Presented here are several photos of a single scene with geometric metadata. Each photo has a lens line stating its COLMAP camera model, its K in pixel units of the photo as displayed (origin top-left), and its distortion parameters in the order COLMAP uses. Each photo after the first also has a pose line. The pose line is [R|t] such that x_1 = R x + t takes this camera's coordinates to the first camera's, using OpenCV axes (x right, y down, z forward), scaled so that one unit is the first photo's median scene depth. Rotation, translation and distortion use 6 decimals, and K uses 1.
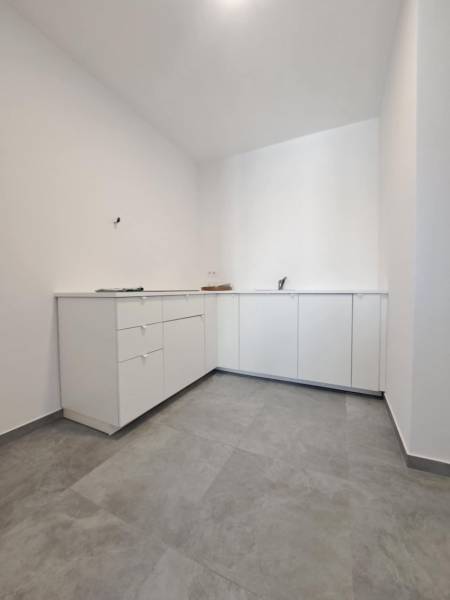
lens RADIAL K [[242.3, 0, 225.0], [0, 242.3, 300.0], [0, 0, 1]] dist [-0.014829, 0.000615]
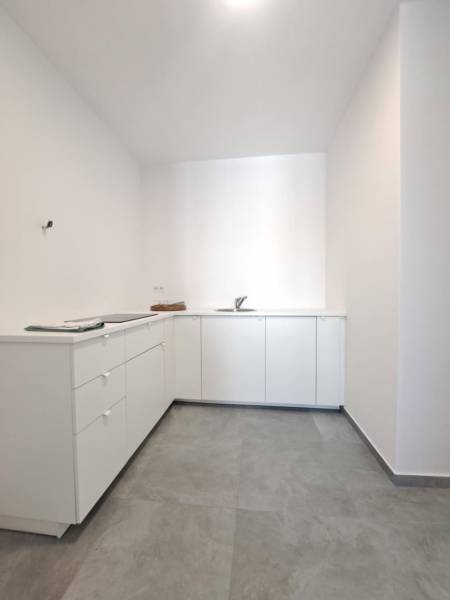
lens RADIAL K [[242.3, 0, 225.0], [0, 242.3, 300.0], [0, 0, 1]] dist [-0.014829, 0.000615]
pose [[0.941119, -0.009937, 0.337928, -0.251062], [0.014232, 0.999846, -0.010234, -0.113841], [-0.337775, 0.014441, 0.941116, 0.178540]]
